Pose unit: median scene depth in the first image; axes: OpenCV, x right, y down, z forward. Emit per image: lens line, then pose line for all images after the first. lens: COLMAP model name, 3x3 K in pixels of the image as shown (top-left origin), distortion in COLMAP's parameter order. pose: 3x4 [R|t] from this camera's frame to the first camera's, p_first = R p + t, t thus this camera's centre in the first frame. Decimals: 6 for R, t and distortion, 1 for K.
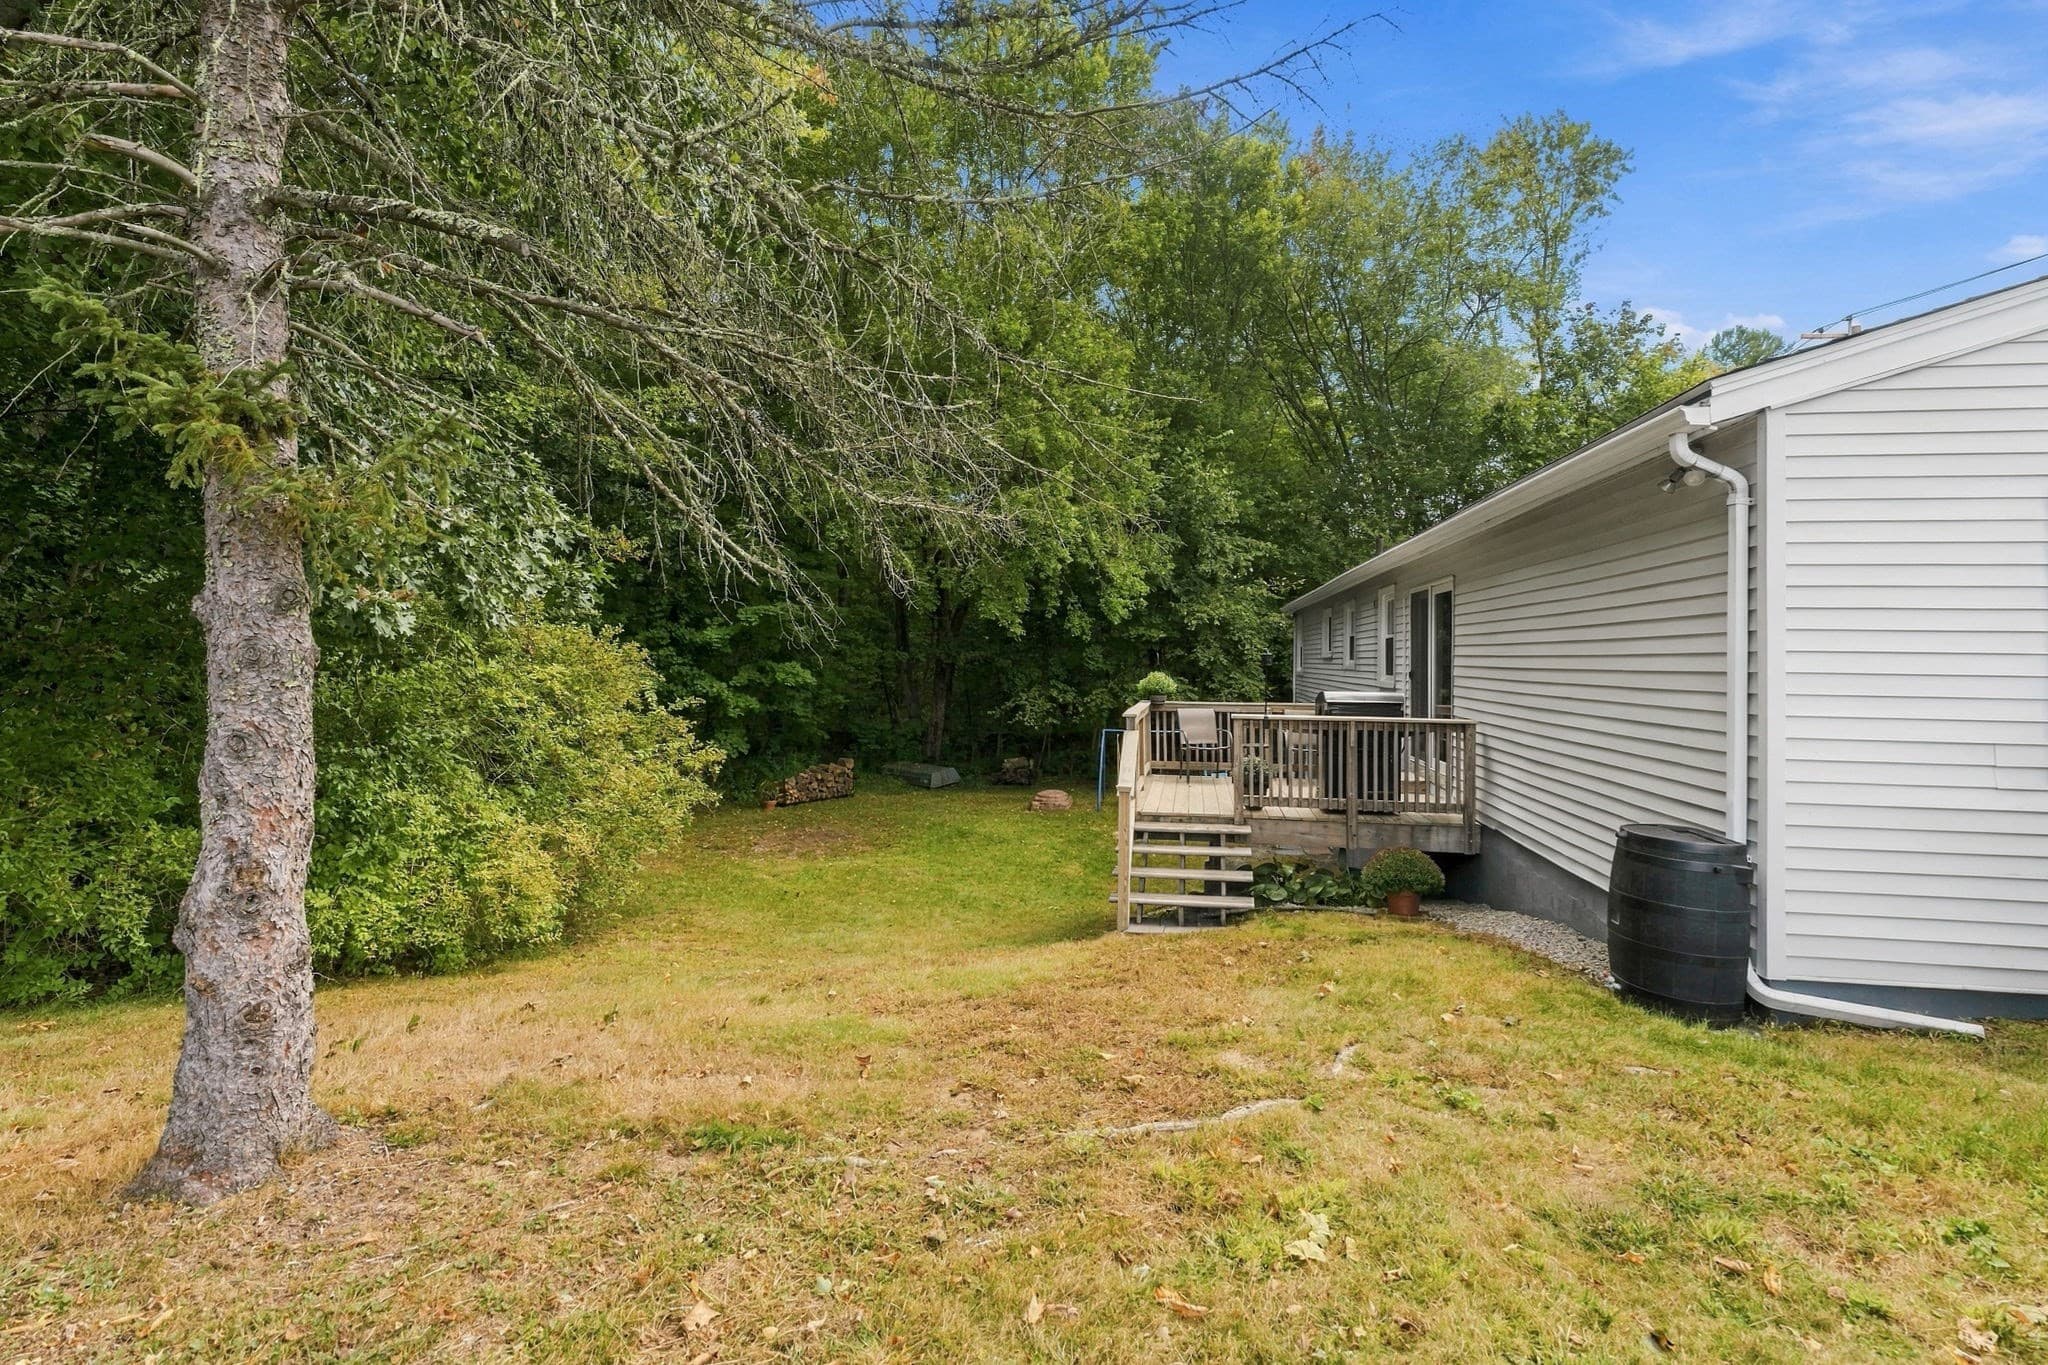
lens RADIAL K [[938.3, 0, 1022.1], [0, 938.3, 658.1], [0, 0, 1]] dist [-0.037710, -0.000175]
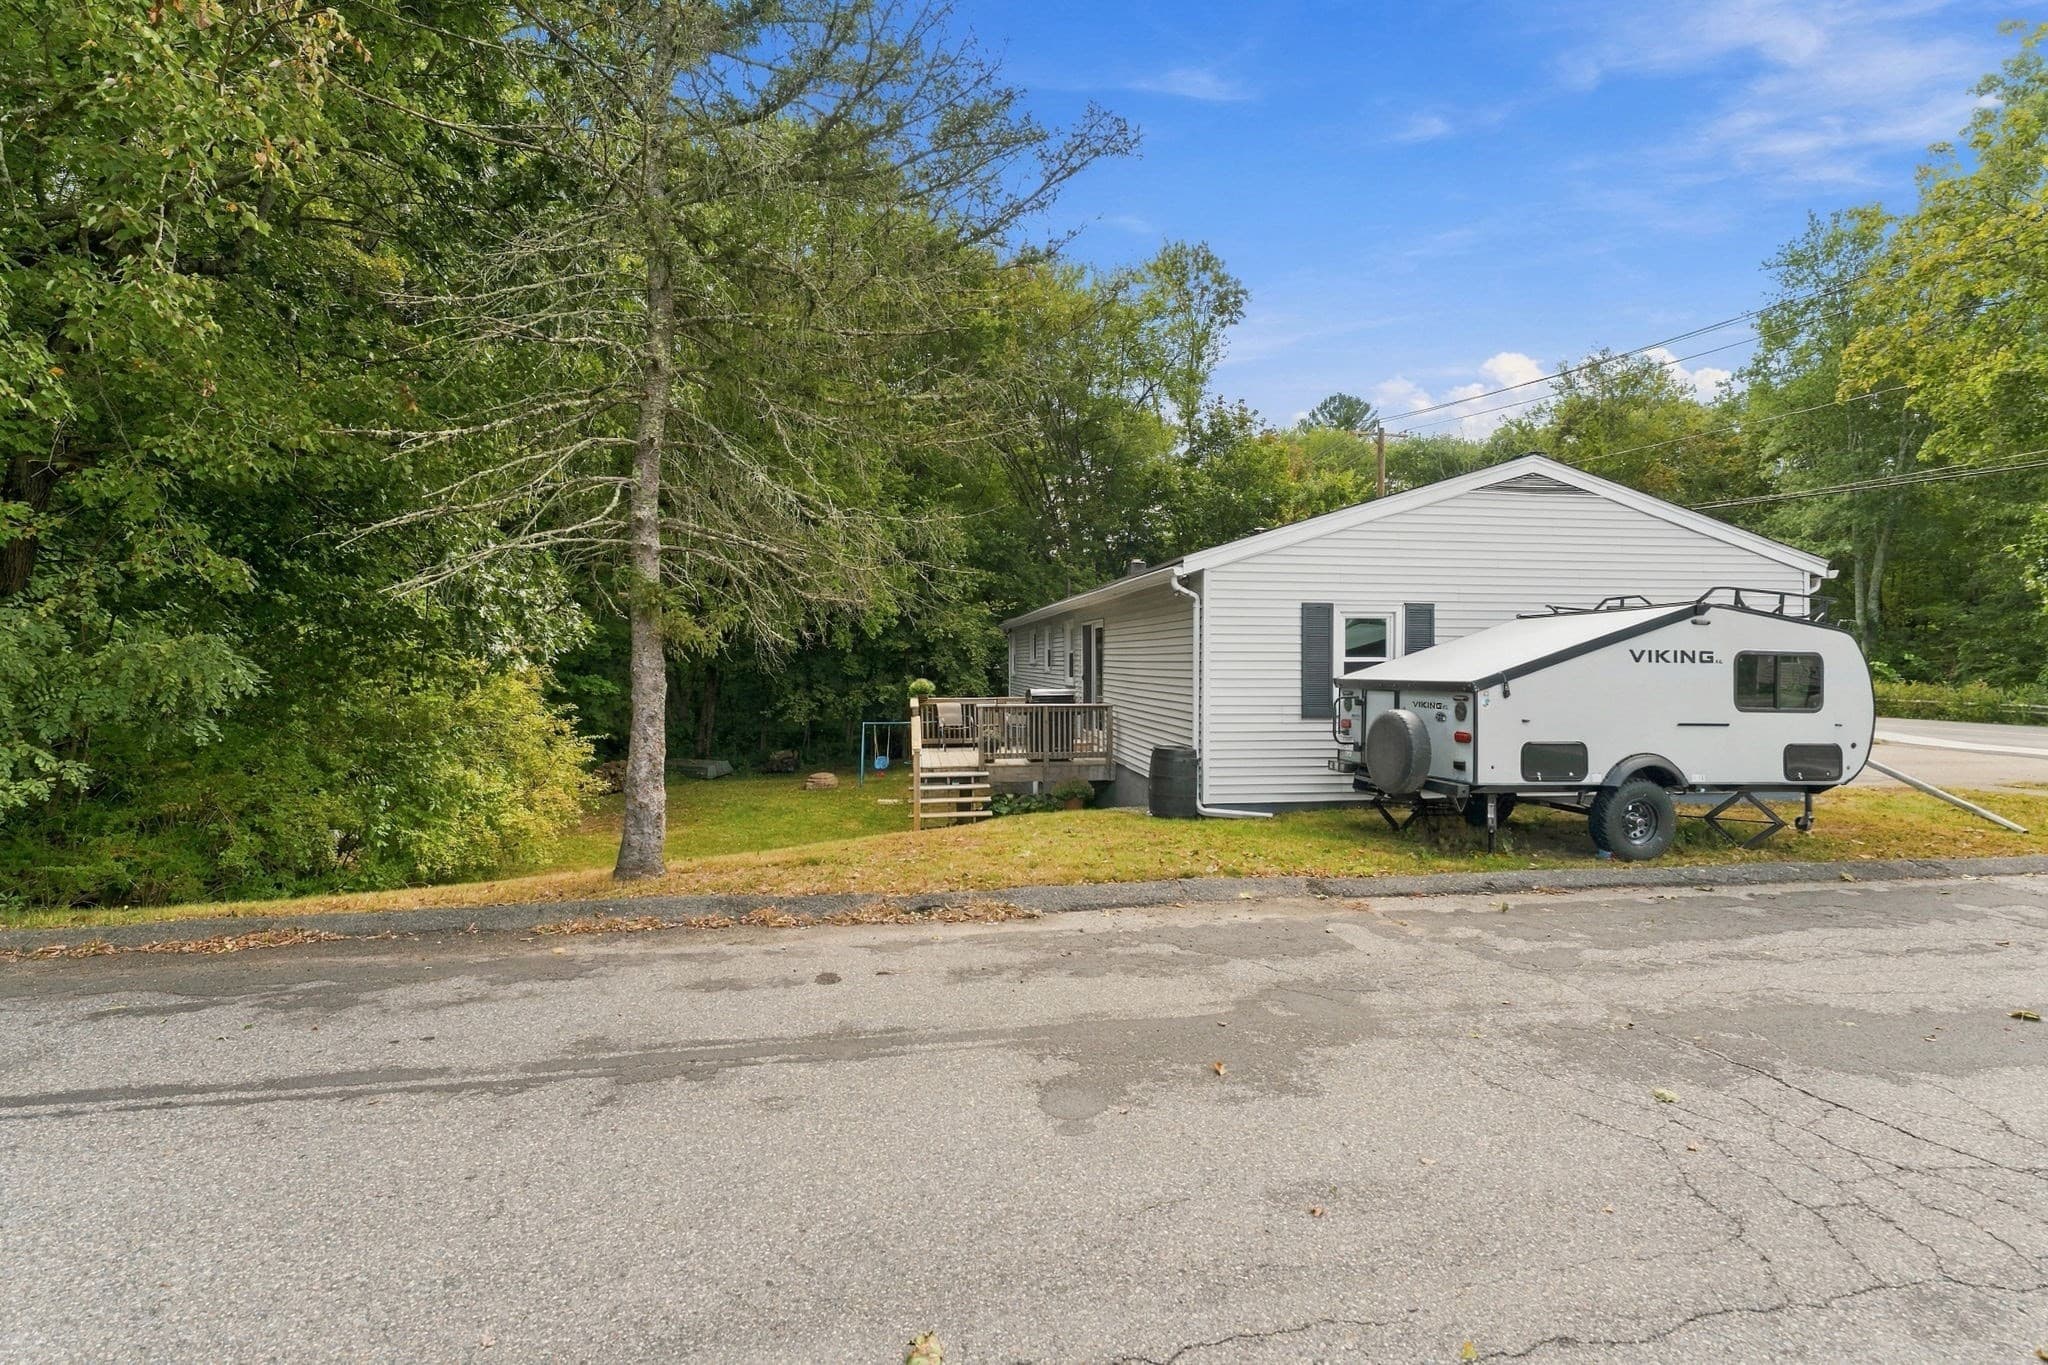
lens RADIAL K [[840.8, 0, 1024.0], [0, 840.8, 682.5], [0, 0, 1]] dist [0.001495, 0.000195]
pose [[0.954570, -0.019427, 0.297354, -0.101027], [0.011747, 0.999550, 0.027593, -0.013773], [-0.297756, -0.022846, 0.954369, -0.328716]]
